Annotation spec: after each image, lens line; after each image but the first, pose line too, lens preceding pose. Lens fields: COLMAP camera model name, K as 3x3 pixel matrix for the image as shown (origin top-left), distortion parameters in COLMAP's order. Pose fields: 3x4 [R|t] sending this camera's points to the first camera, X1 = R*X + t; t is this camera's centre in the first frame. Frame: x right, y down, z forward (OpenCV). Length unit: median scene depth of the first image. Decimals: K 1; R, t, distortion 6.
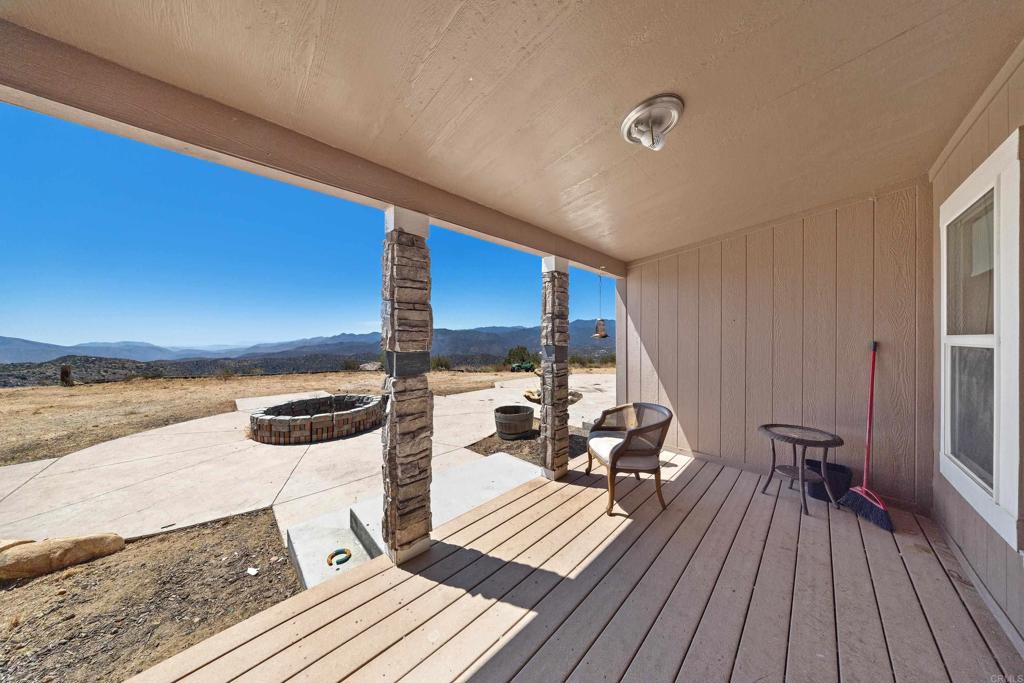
lens RADIAL K [[478.7, 0, 512.0], [0, 478.7, 341.5], [0, 0, 1]] dist [0.028598, -0.000120]
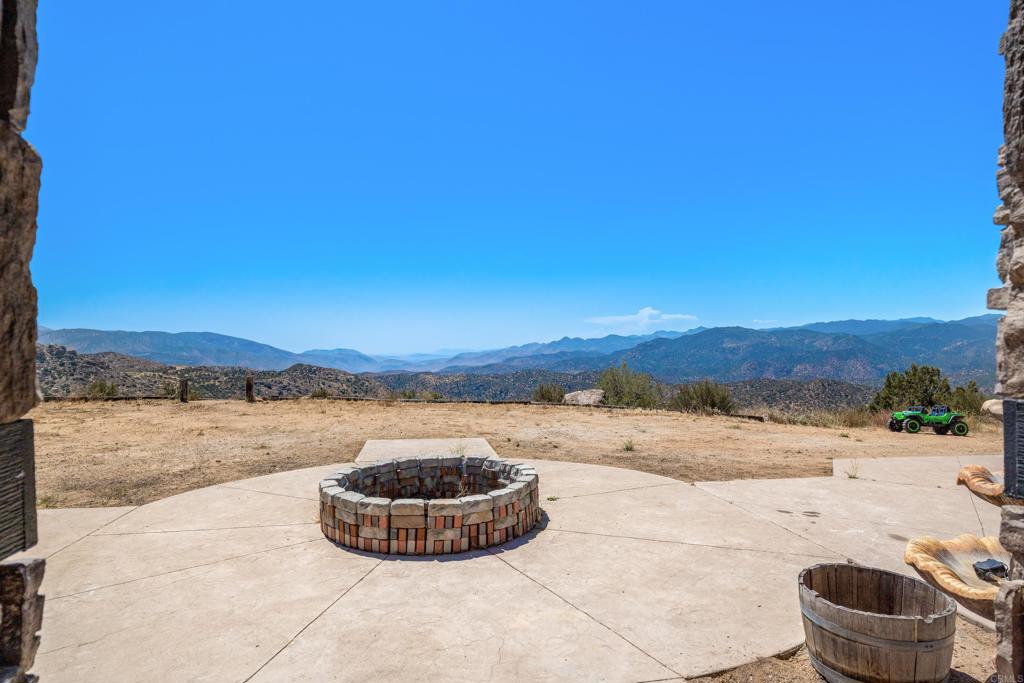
lens RADIAL K [[563.8, 0, 512.0], [0, 563.8, 341.5], [0, 0, 1]] dist [-0.002018, -0.001162]
pose [[0.803541, -0.001936, -0.595246, 0.024686], [-0.005813, 0.999922, -0.011099, -0.003796], [0.595221, 0.012379, 0.803467, 0.440982]]
